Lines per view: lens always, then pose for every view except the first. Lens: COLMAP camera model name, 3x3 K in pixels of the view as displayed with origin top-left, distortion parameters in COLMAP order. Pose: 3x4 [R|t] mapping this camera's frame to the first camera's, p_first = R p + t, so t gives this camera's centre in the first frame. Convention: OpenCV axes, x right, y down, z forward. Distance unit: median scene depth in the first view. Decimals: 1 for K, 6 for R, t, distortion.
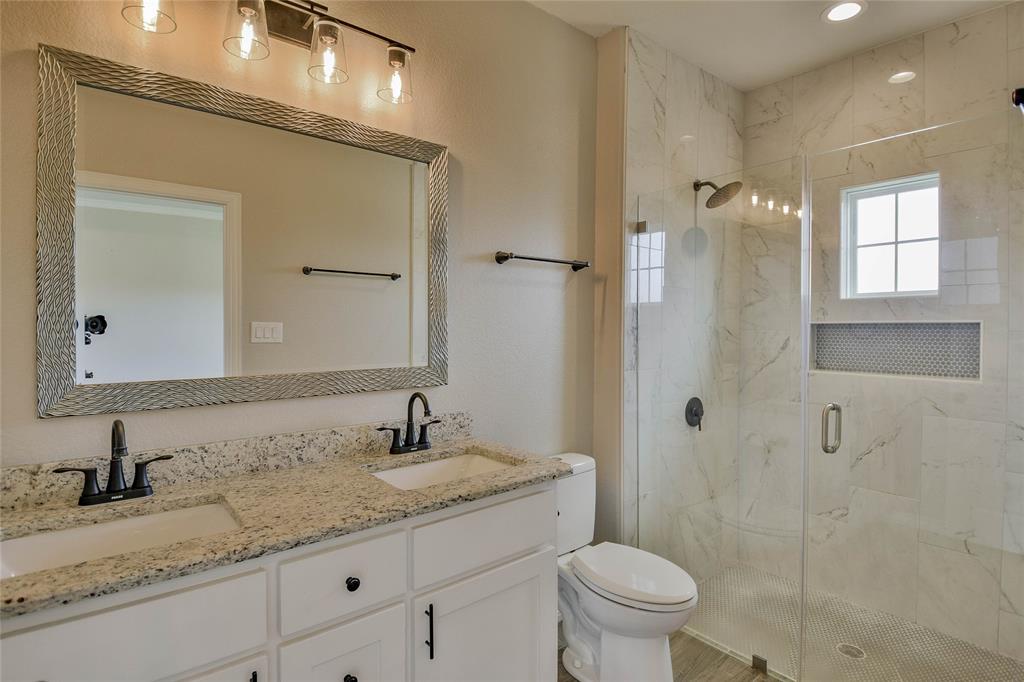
lens RADIAL K [[513.3, 0, 507.7], [0, 513.3, 333.8], [0, 0, 1]] dist [0.029219, -0.043076]
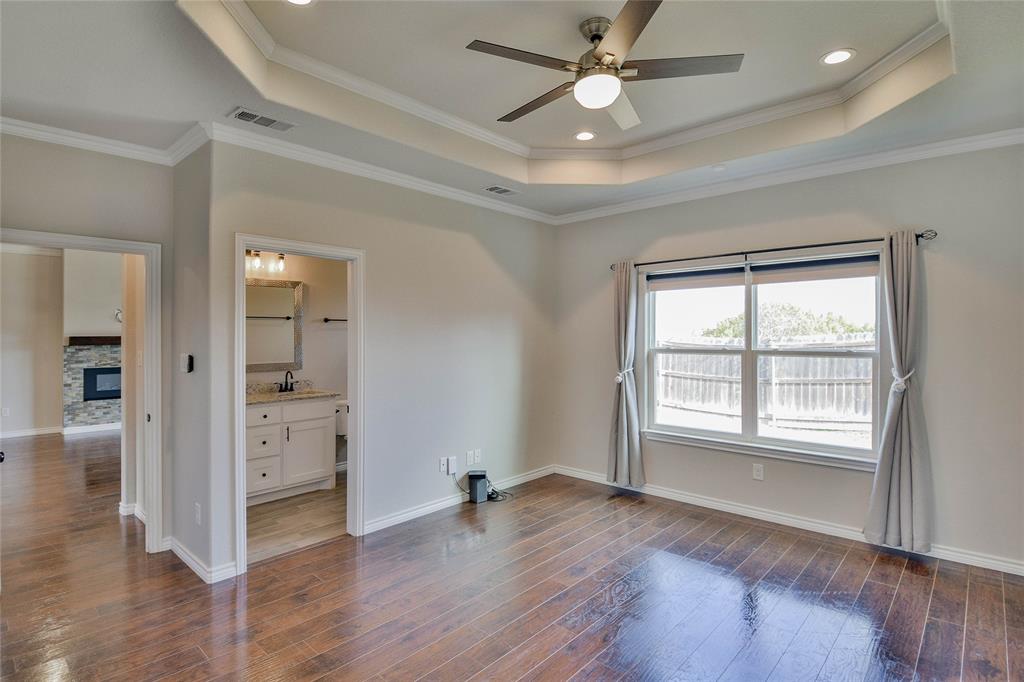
lens RADIAL K [[513.3, 0, 507.7], [0, 513.3, 333.8], [0, 0, 1]] dist [0.029219, -0.043076]
pose [[0.989037, -0.000552, 0.147668, 0.595594], [0.002140, 0.999942, -0.010592, -0.060607], [-0.147653, 0.010792, 0.988980, -1.989837]]
